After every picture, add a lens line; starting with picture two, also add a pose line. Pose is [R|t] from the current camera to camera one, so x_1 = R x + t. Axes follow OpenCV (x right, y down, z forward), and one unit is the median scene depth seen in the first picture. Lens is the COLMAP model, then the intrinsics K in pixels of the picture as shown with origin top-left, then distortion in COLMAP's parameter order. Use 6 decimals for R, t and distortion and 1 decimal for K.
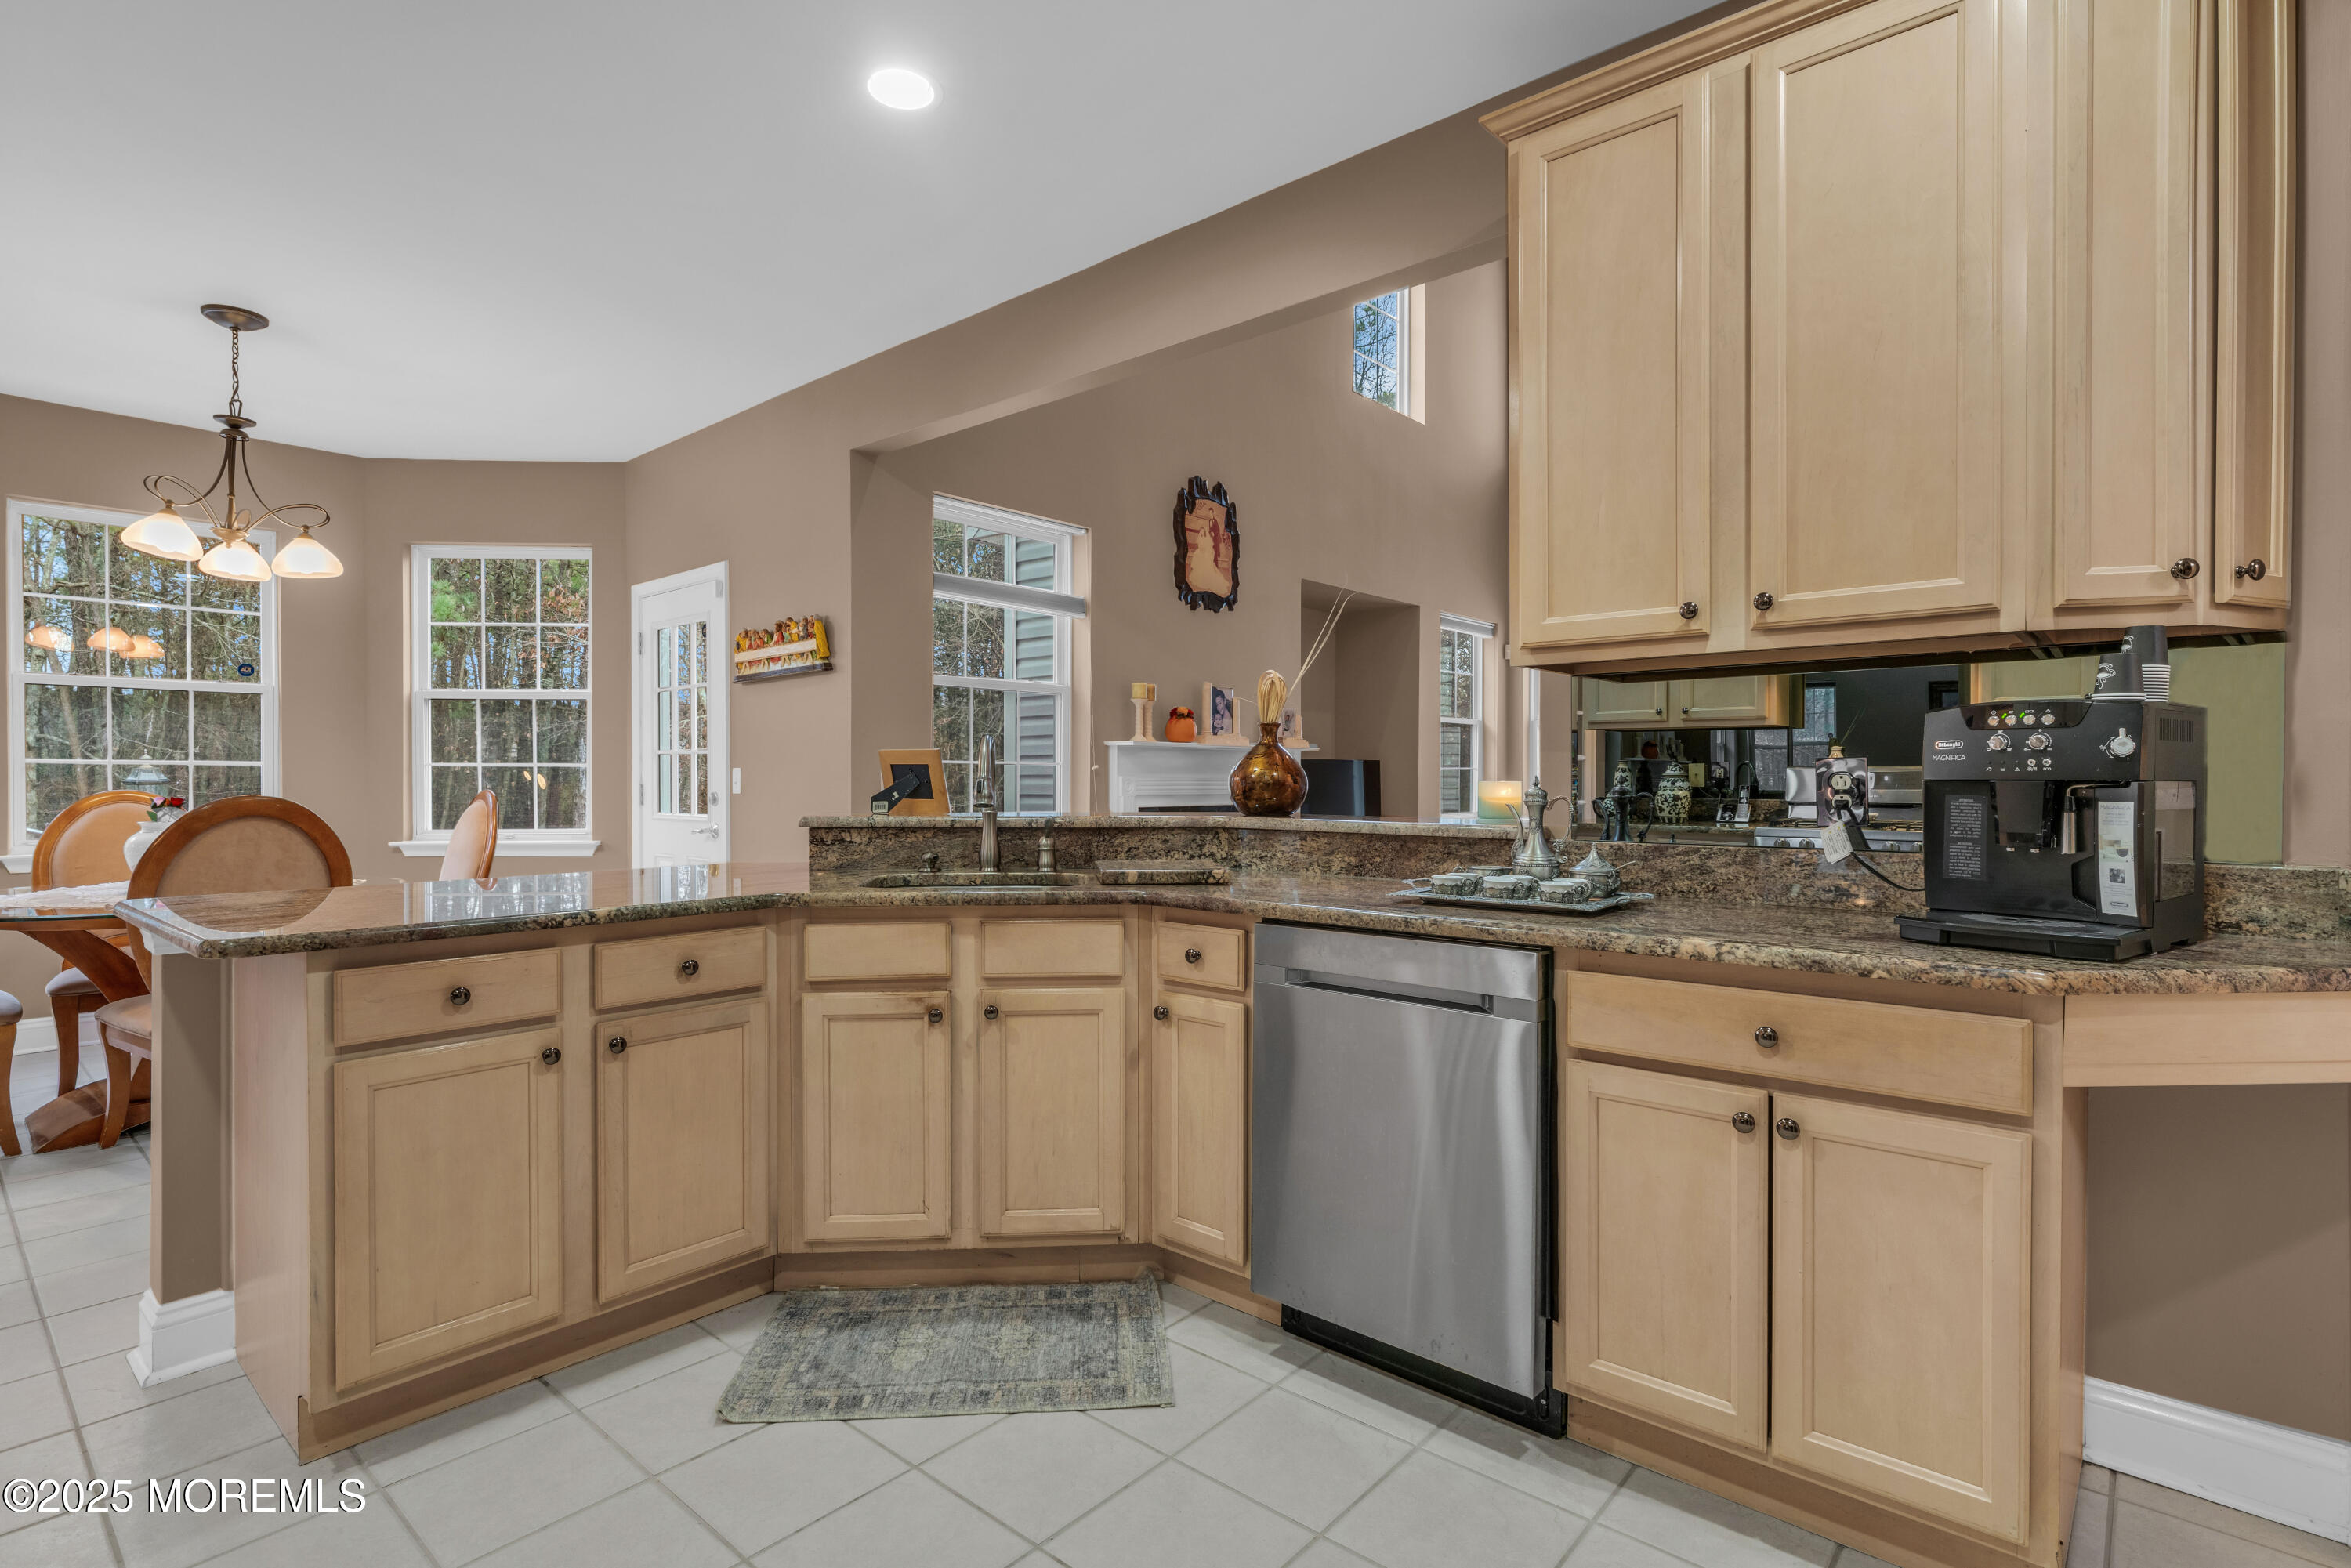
lens RADIAL K [[1121.7, 0, 1167.3], [0, 1121.7, 793.0], [0, 0, 1]] dist [0.001116, -0.000604]
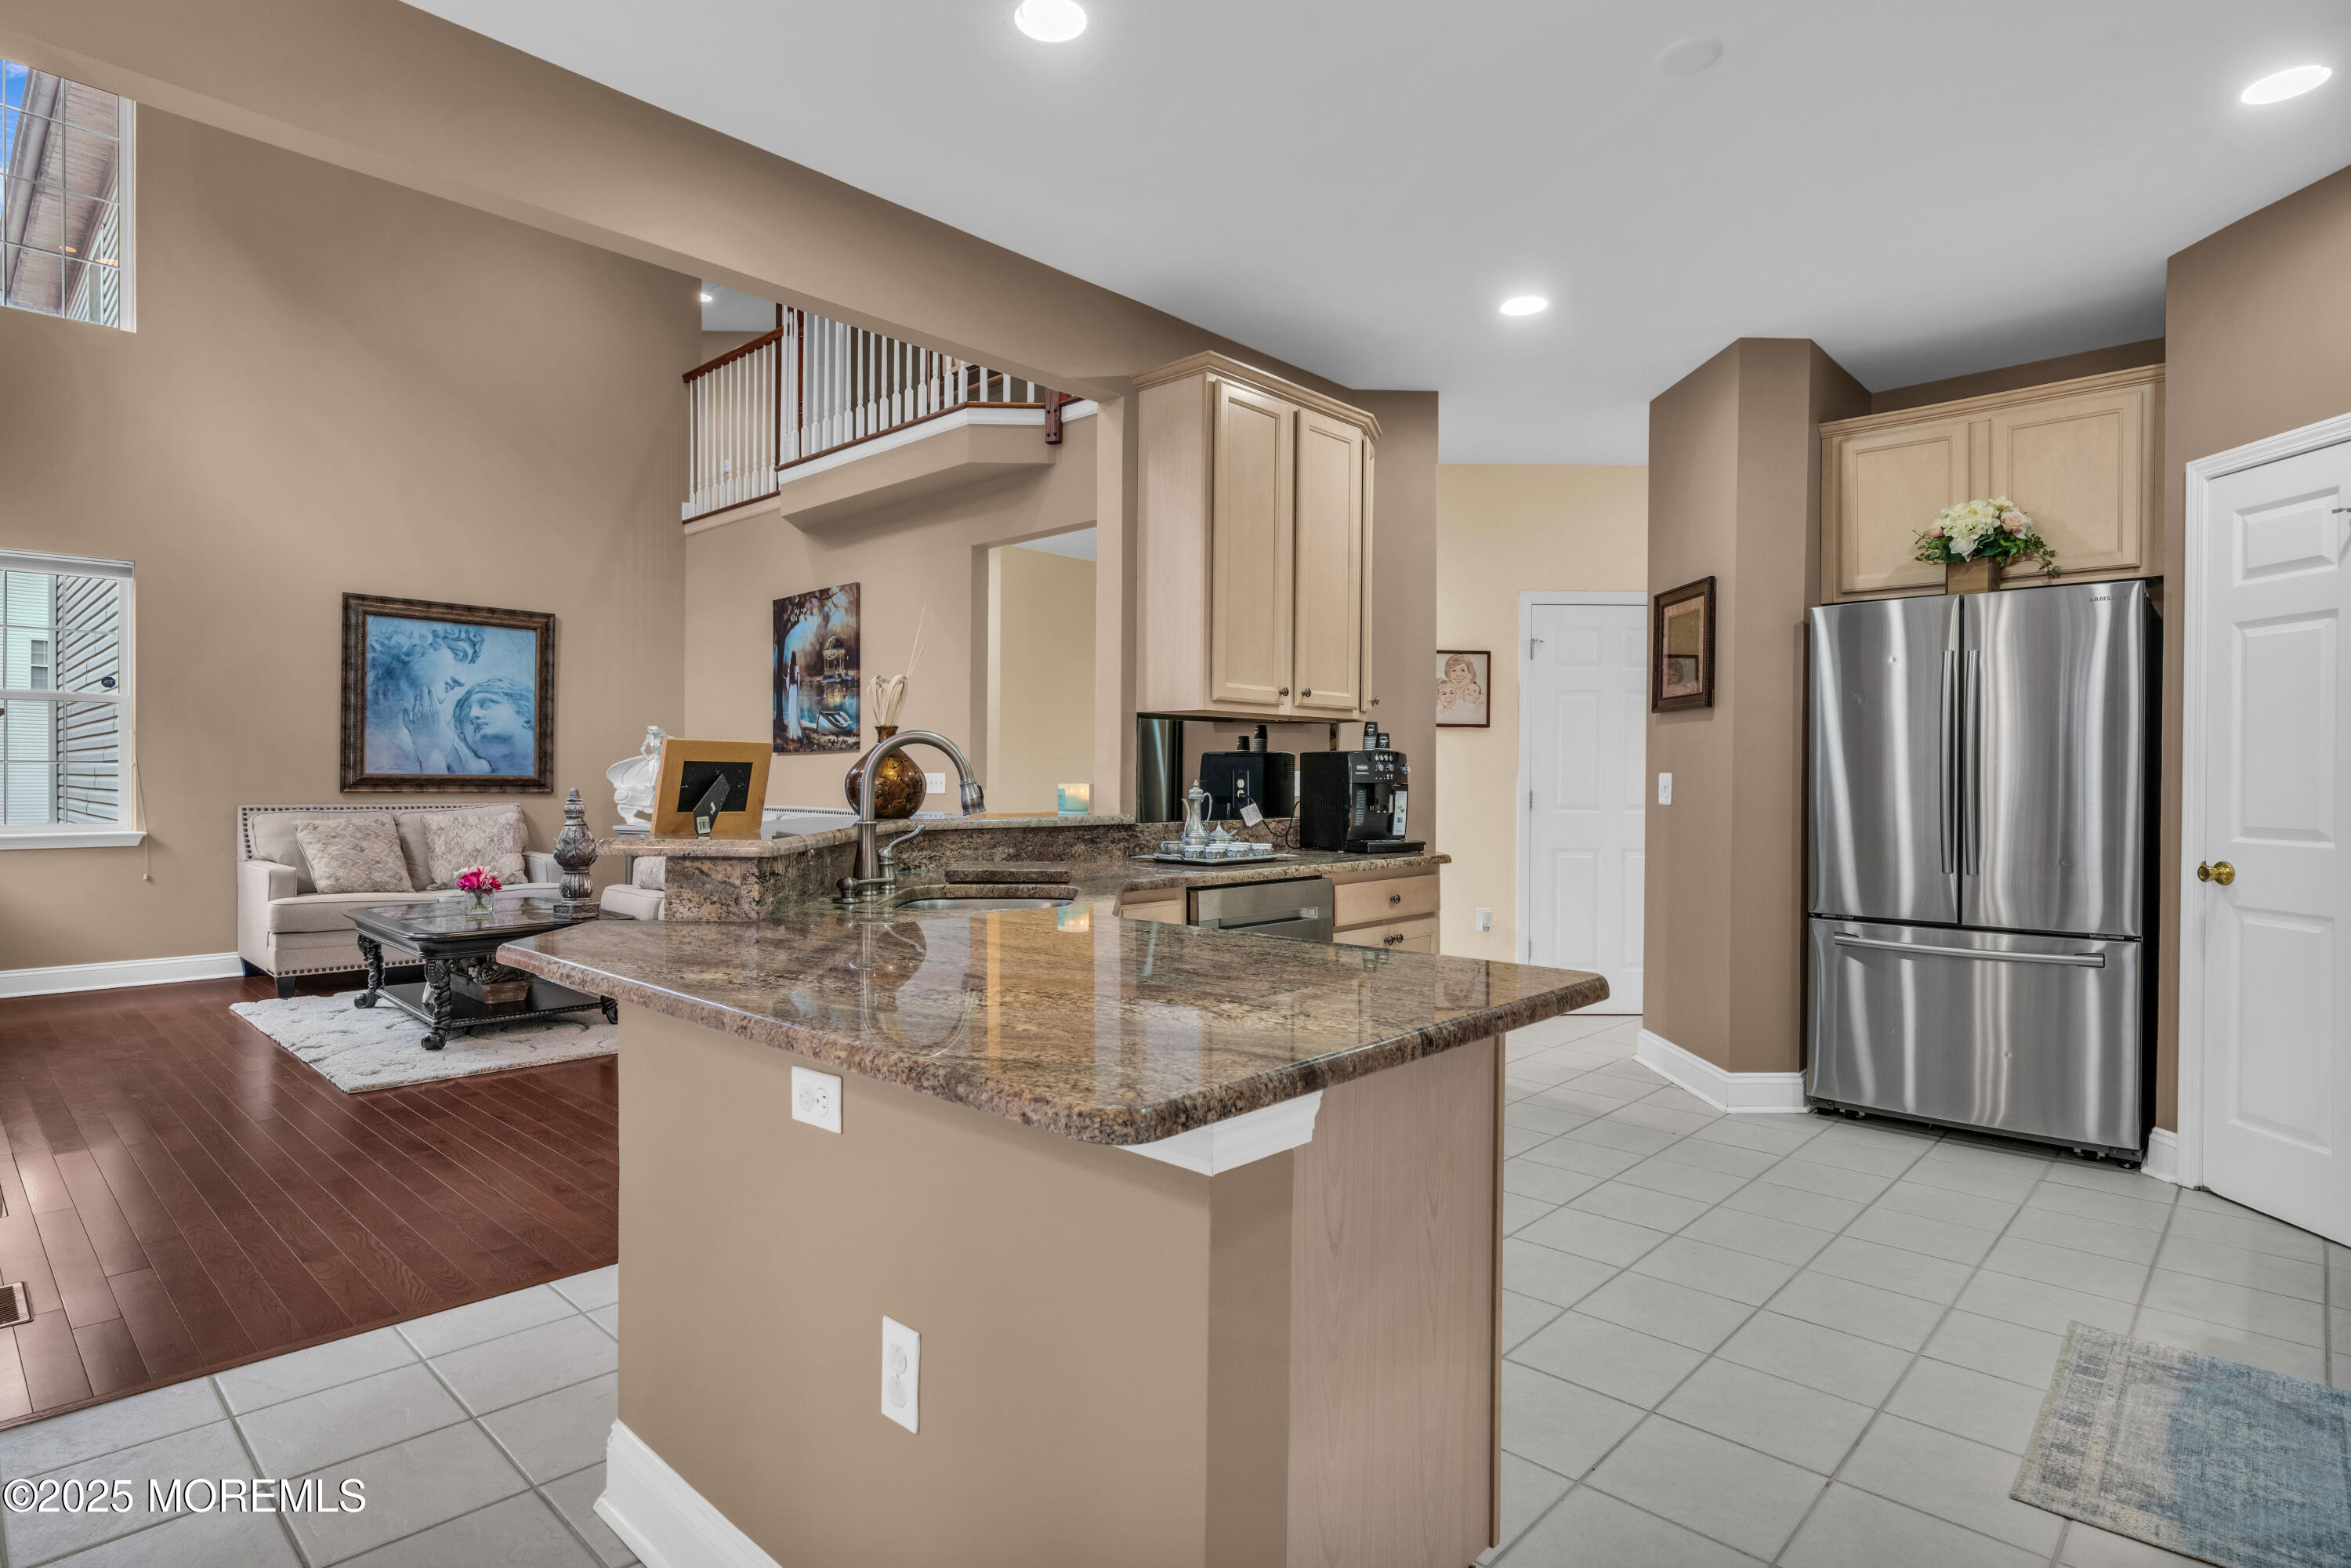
lens RADIAL K [[1212.9, 0, 1165.1], [0, 1212.9, 787.2], [0, 0, 1]] dist [-0.007152, 0.001884]
pose [[0.016087, -0.005757, 0.999854, -0.519500], [0.008025, 0.999952, 0.005629, -0.005930], [-0.999838, 0.007933, 0.016133, 0.392081]]
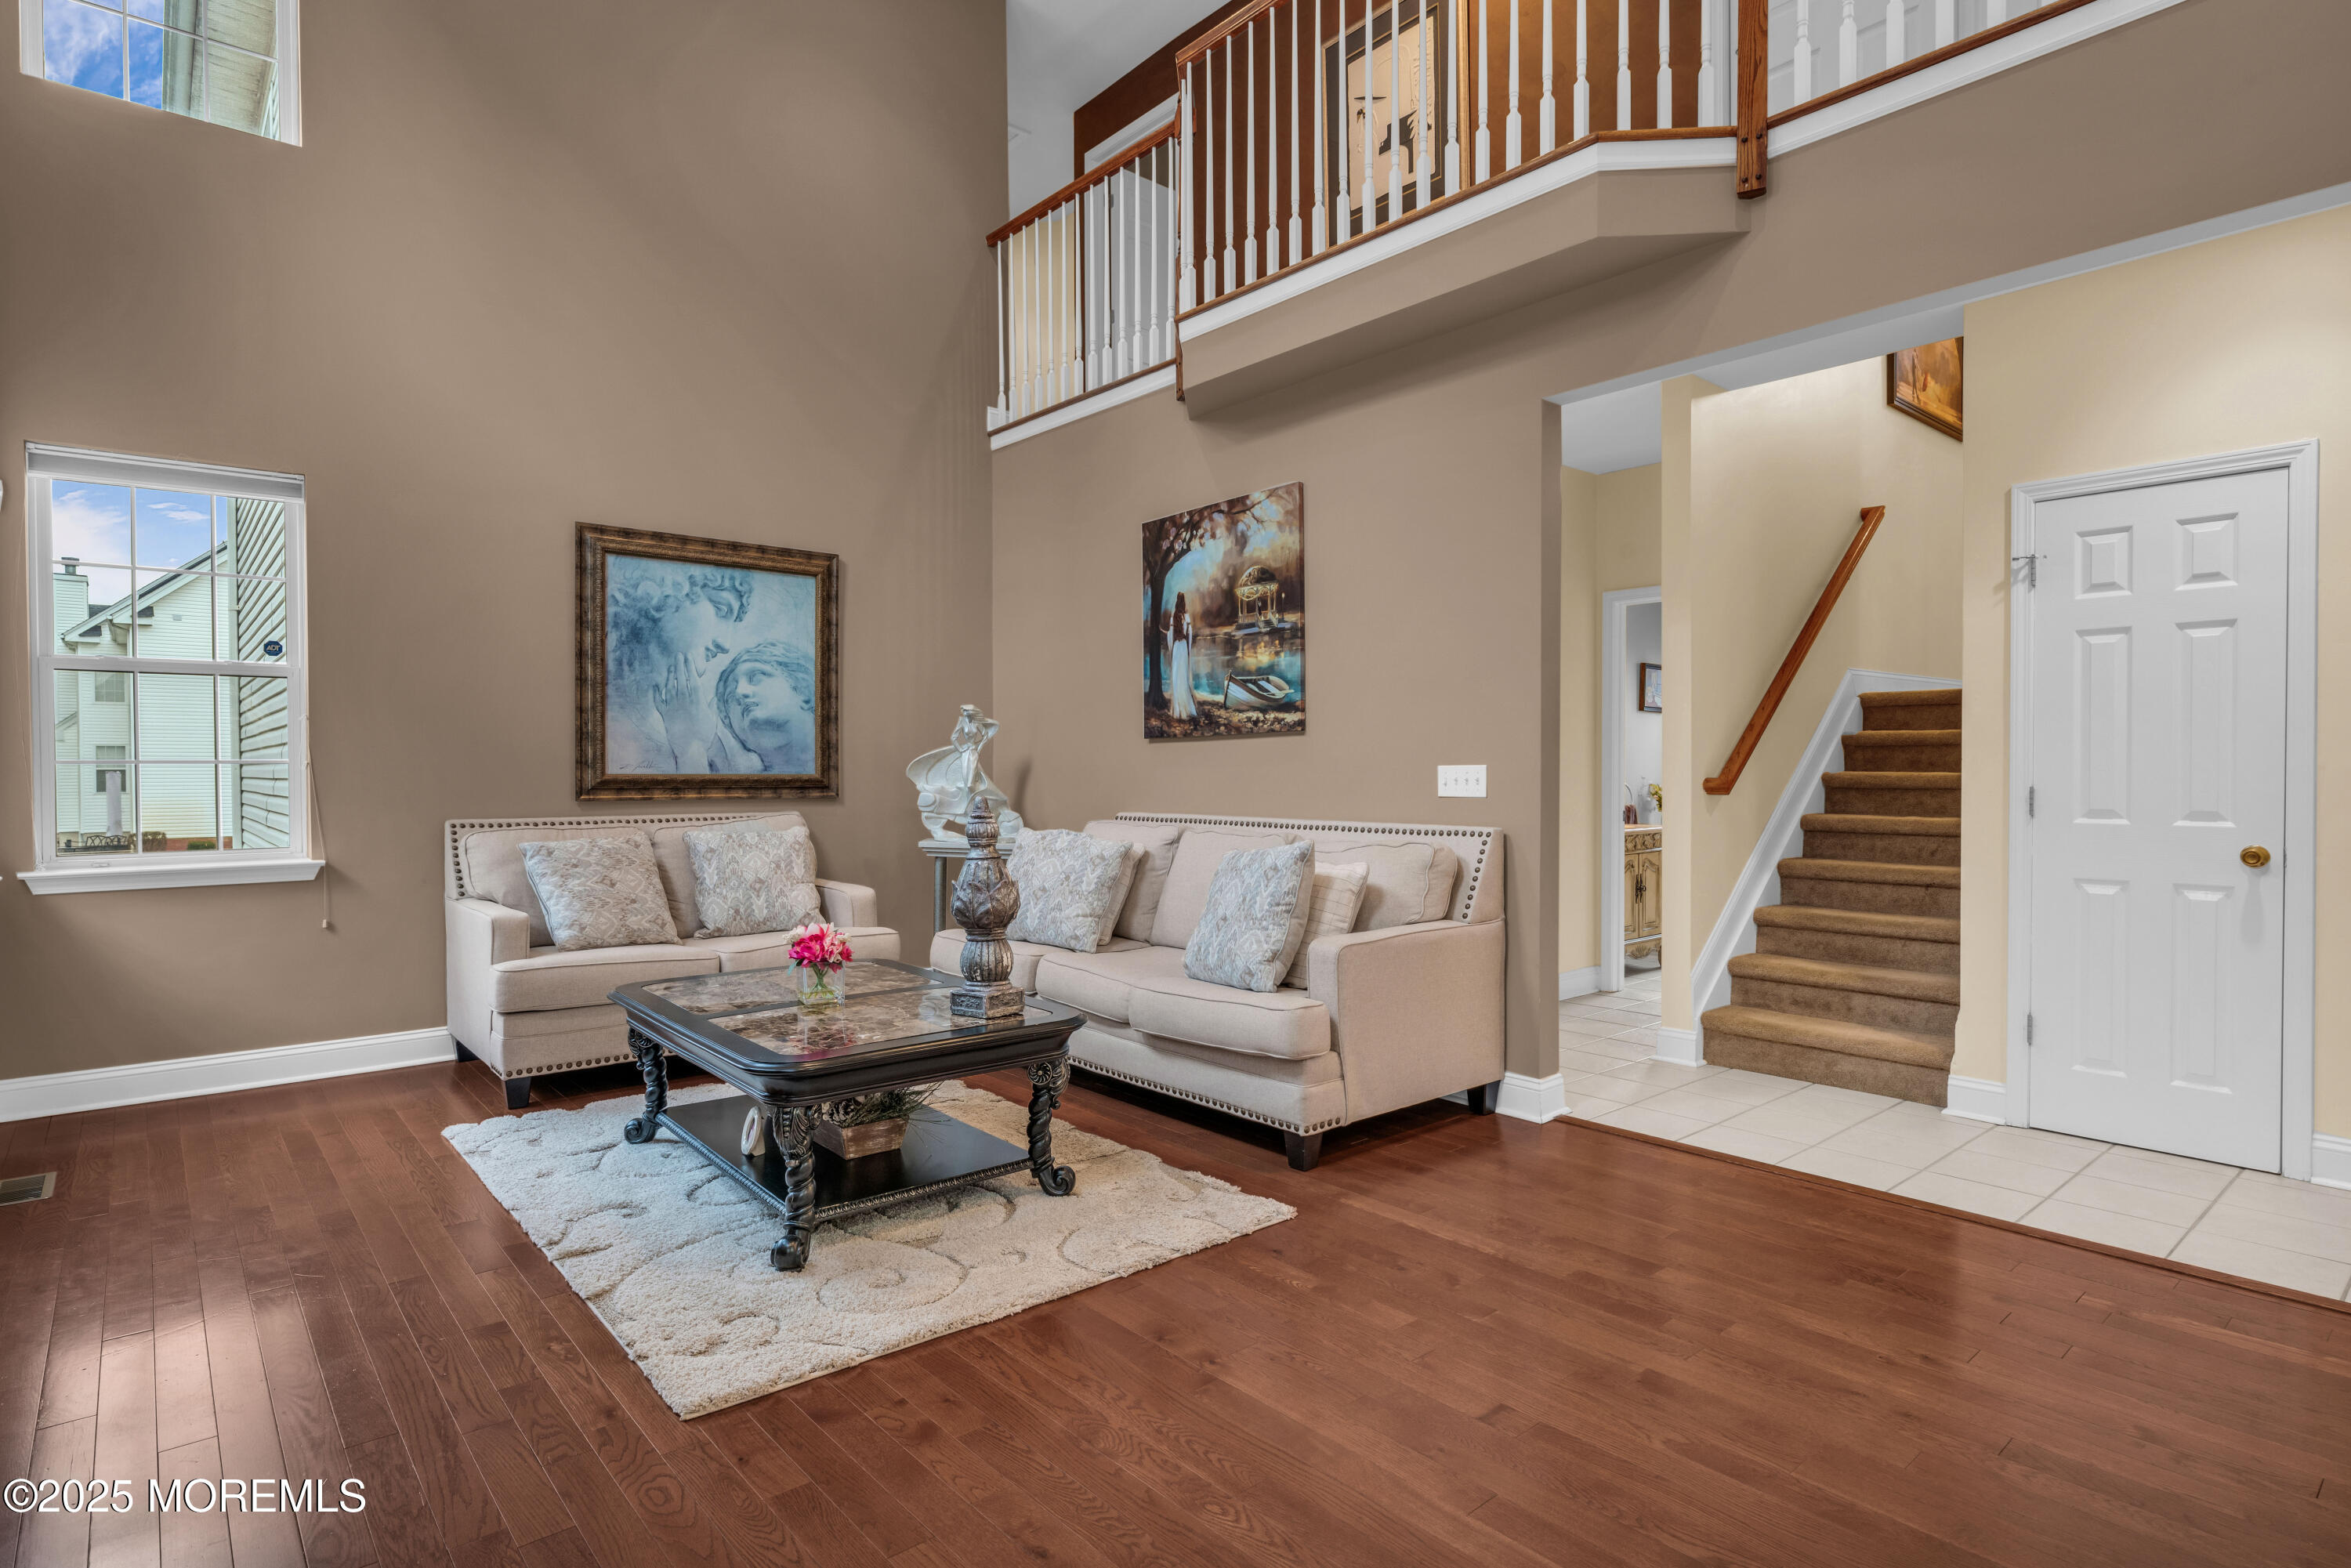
lens RADIAL K [[1212.9, 0, 1162.0], [0, 1212.9, 791.5], [0, 0, 1]] dist [-0.007152, 0.001884]
pose [[0.124525, -0.016461, 0.992080, -0.134255], [0.017718, 0.999740, 0.014364, -0.012102], [-0.992058, 0.015789, 0.124784, 0.710117]]
